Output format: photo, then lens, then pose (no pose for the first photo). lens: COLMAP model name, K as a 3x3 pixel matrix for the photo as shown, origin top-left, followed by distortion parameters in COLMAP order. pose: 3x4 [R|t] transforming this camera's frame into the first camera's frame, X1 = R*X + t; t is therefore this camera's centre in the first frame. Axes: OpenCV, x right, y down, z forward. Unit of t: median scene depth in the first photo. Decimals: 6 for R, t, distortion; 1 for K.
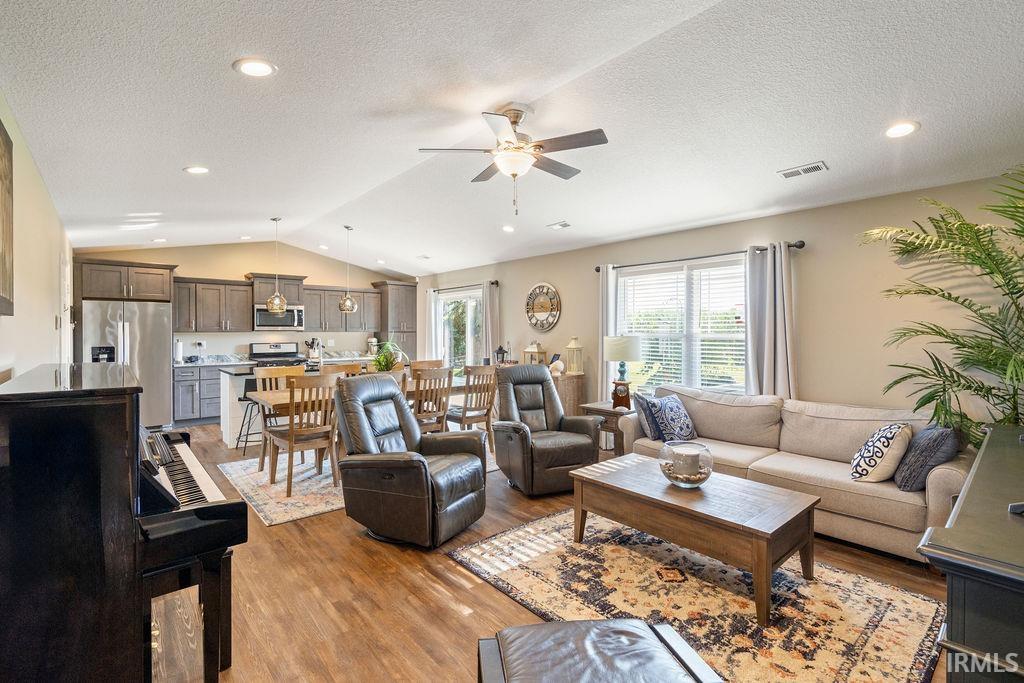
lens RADIAL K [[463.3, 0, 513.0], [0, 463.3, 331.4], [0, 0, 1]] dist [0.001317, 0.001138]
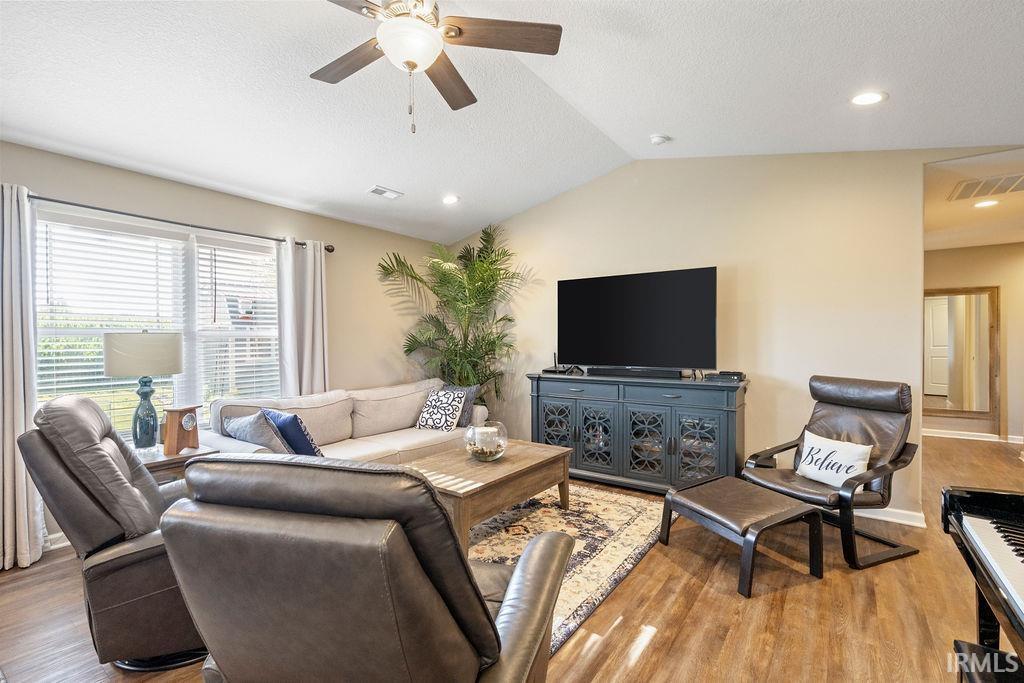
lens RADIAL K [[463.3, 0, 509.2], [0, 463.3, 343.8], [0, 0, 1]] dist [0.001317, 0.001138]
pose [[-0.218490, -0.008811, 0.975799, -0.513132], [0.005772, 0.999930, 0.010322, 0.024856], [-0.975822, 0.007888, -0.218424, 0.815182]]
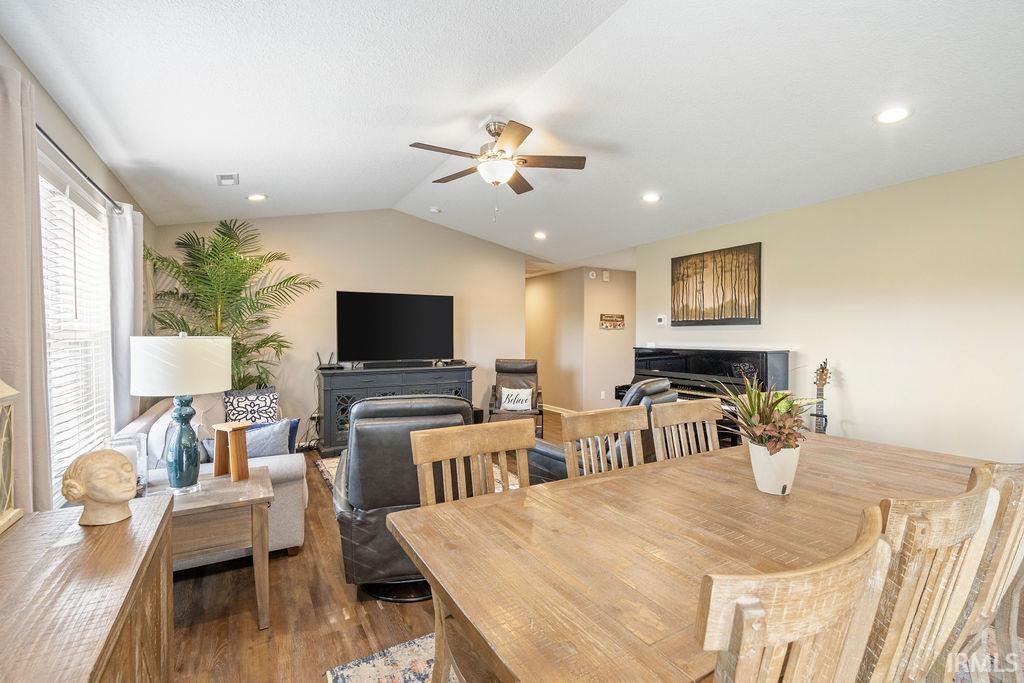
lens RADIAL K [[463.3, 0, 514.2], [0, 463.3, 342.6], [0, 0, 1]] dist [0.001317, 0.001138]
pose [[-0.981484, -0.005970, 0.191450, -0.194150], [-0.002682, 0.999845, 0.017425, 0.007852], [-0.191525, 0.016589, -0.981348, 1.646862]]
